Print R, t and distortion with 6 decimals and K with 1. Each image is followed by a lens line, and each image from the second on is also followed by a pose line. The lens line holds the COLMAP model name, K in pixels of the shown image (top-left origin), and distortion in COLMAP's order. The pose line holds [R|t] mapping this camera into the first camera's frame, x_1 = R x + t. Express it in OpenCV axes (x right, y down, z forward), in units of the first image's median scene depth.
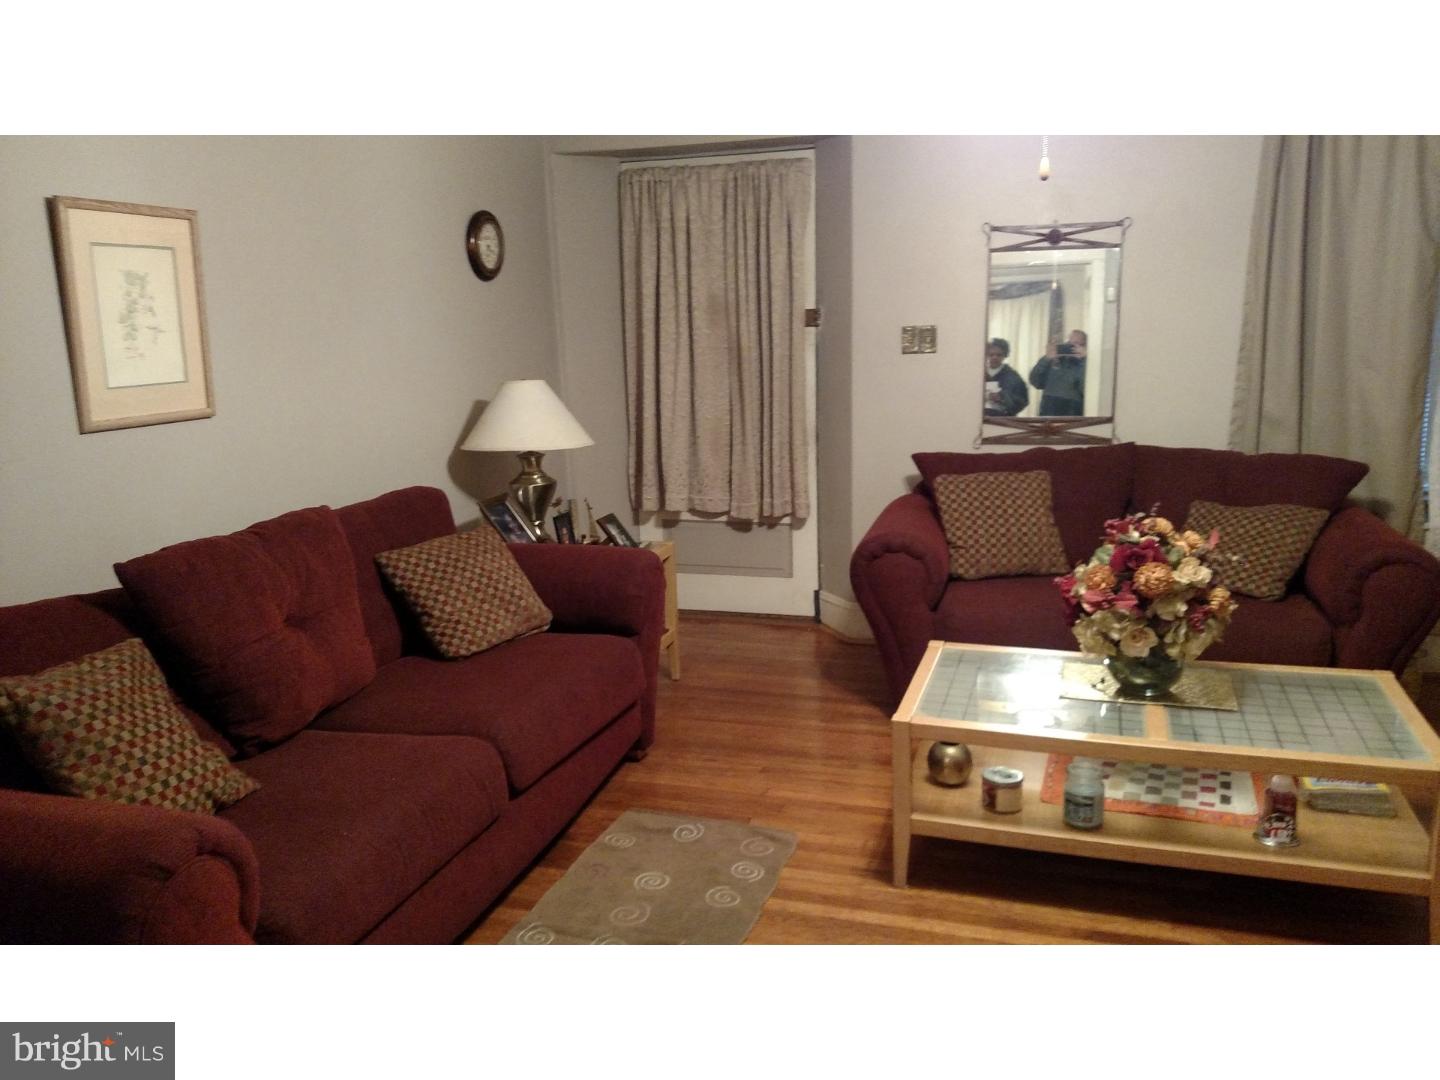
lens RADIAL K [[1123.3, 0, 713.8], [0, 1123.3, 555.8], [0, 0, 1]] dist [0.261833, -0.642179]
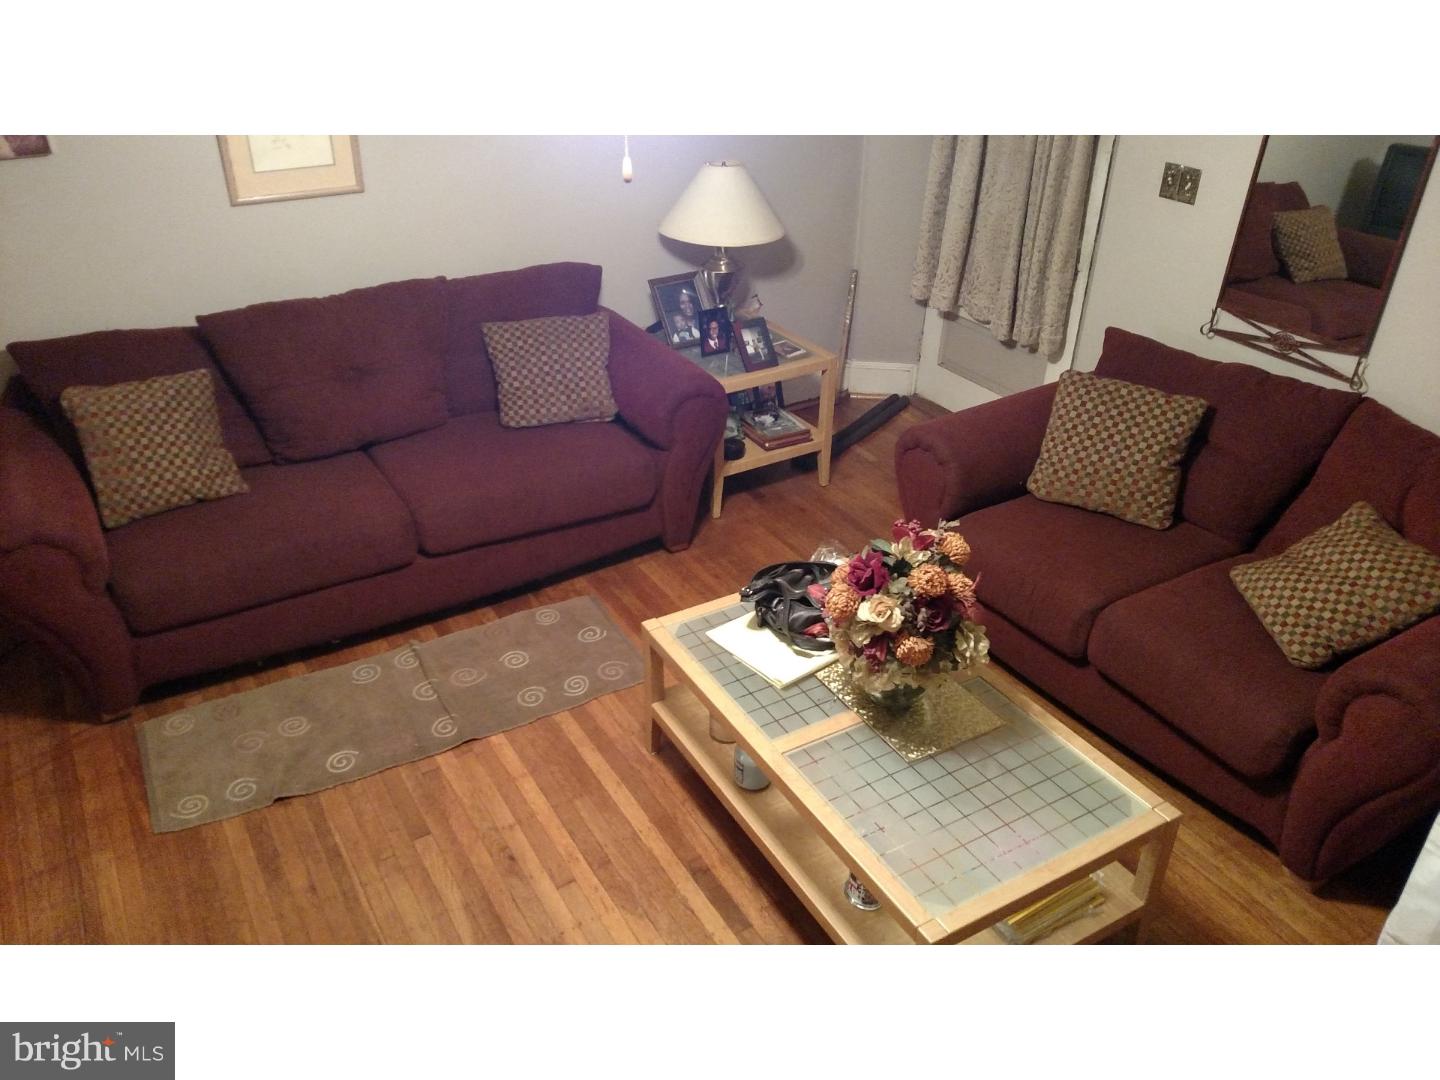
lens RADIAL K [[1113.5, 0, 740.7], [0, 1113.5, 556.1], [0, 0, 1]] dist [0.128256, -0.225816]
pose [[0.746198, 0.372404, -0.551818, 0.586946], [-0.167520, 0.907266, 0.385754, -0.252185], [0.644302, -0.195408, 0.739385, 0.212790]]
